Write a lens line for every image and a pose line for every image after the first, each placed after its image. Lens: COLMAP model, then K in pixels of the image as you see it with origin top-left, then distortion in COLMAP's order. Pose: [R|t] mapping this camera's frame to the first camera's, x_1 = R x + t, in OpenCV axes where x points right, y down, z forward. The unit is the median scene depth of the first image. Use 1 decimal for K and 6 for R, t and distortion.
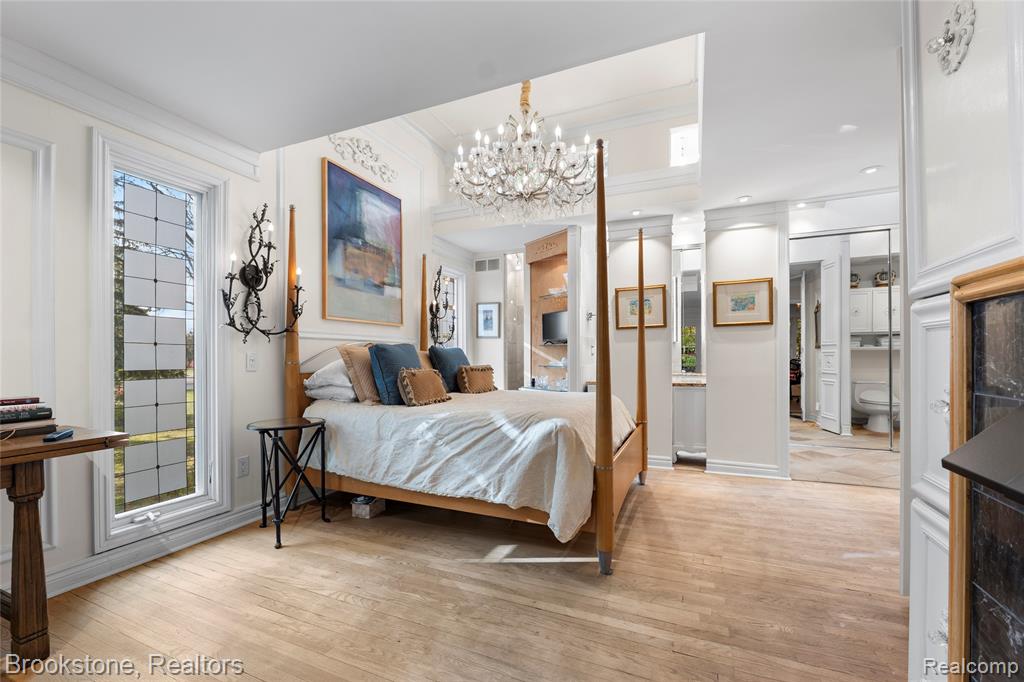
lens RADIAL K [[423.6, 0, 520.4], [0, 423.6, 357.2], [0, 0, 1]] dist [-0.012651, 0.000113]
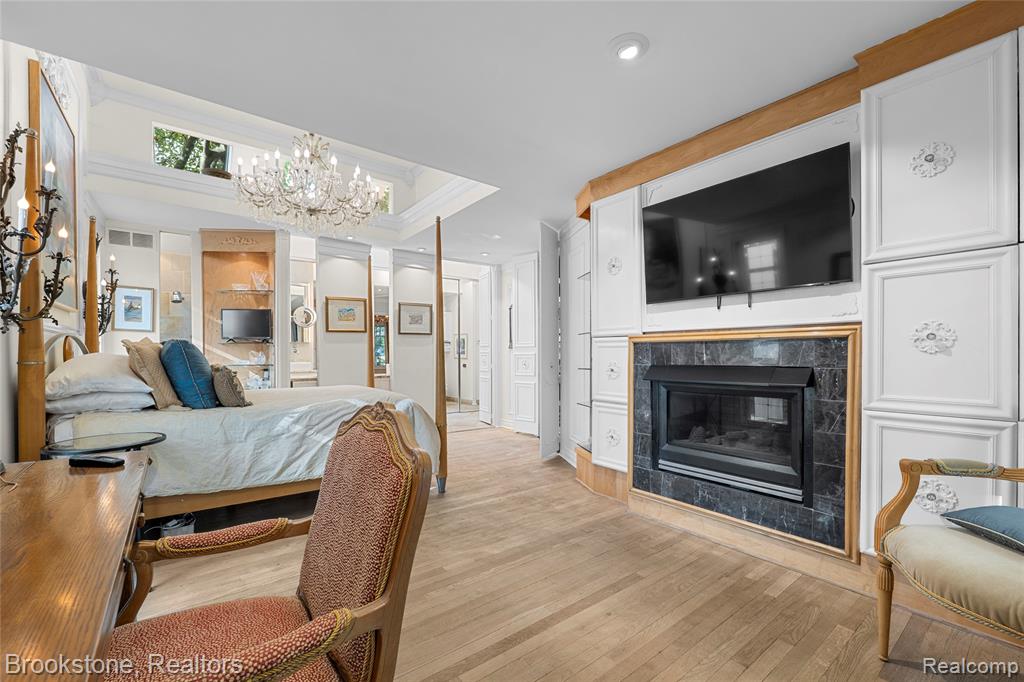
lens RADIAL K [[423.6, 0, 510.1], [0, 423.6, 350.4], [0, 0, 1]] dist [-0.012651, 0.000113]
pose [[0.487635, 0.013043, 0.872950, -0.864277], [-0.001748, 0.999901, -0.013963, 0.000974], [-0.873046, 0.005283, 0.487610, 0.000973]]
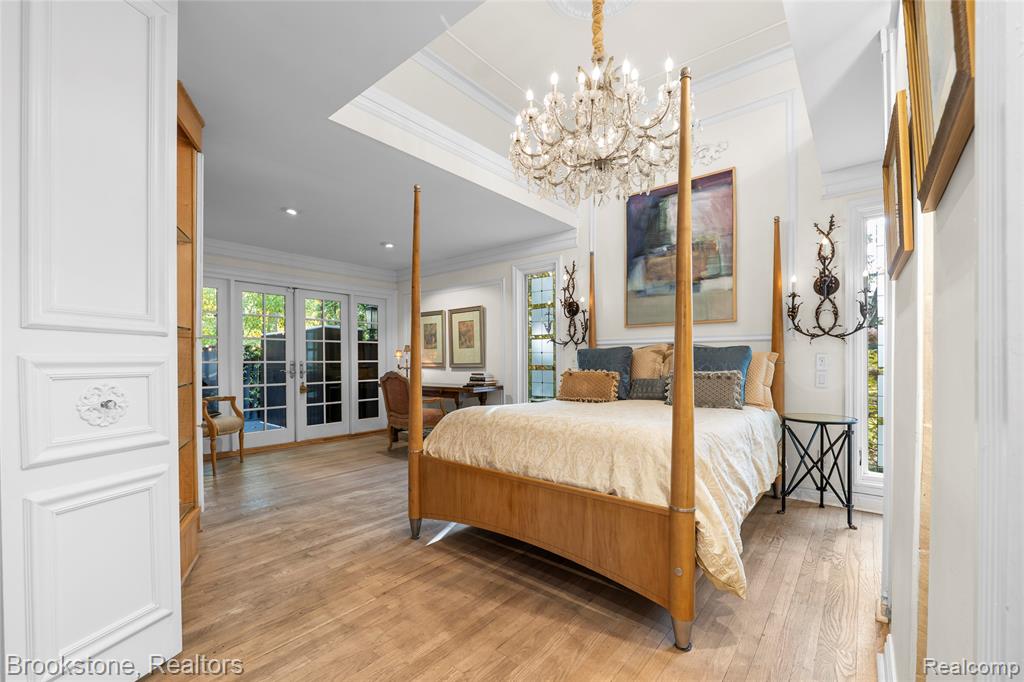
lens RADIAL K [[423.6, 0, 493.7], [0, 423.6, 359.7], [0, 0, 1]] dist [-0.012651, 0.000113]
pose [[-0.314542, 0.009602, -0.949195, 1.057908], [0.006924, 0.999945, 0.007821, -0.012606], [0.949218, -0.004113, -0.314592, 1.309692]]
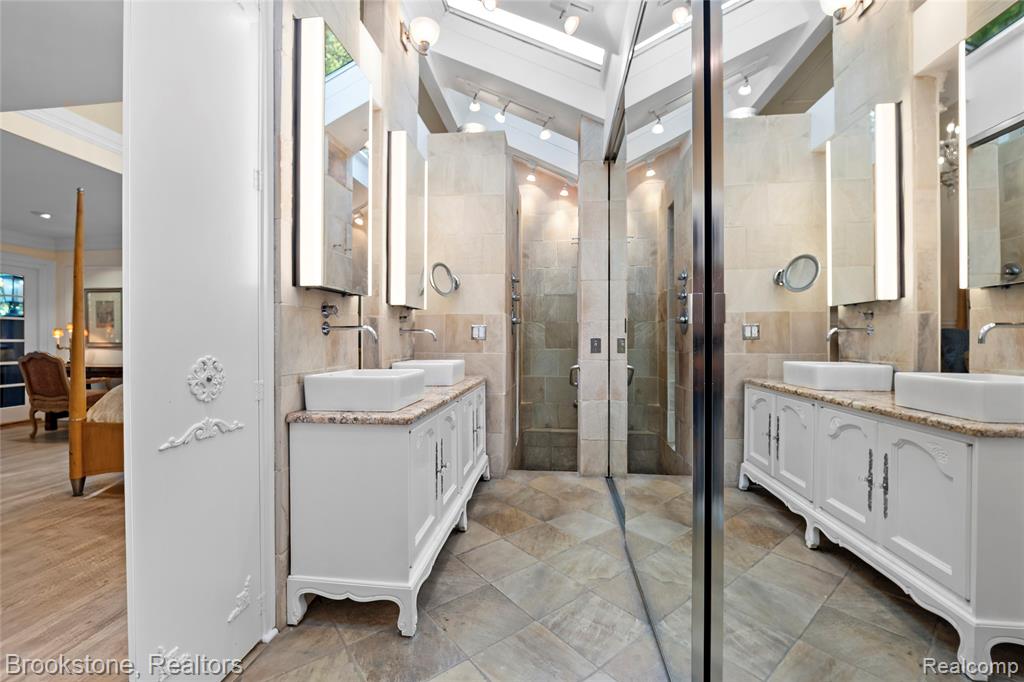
lens RADIAL K [[423.6, 0, 509.1], [0, 423.6, 340.6], [0, 0, 1]] dist [-0.012651, 0.000113]
pose [[0.277616, 0.013000, -0.960604, 1.577277], [-0.003439, 0.999915, 0.012538, -0.024579], [0.960686, -0.000177, 0.277637, 1.627037]]
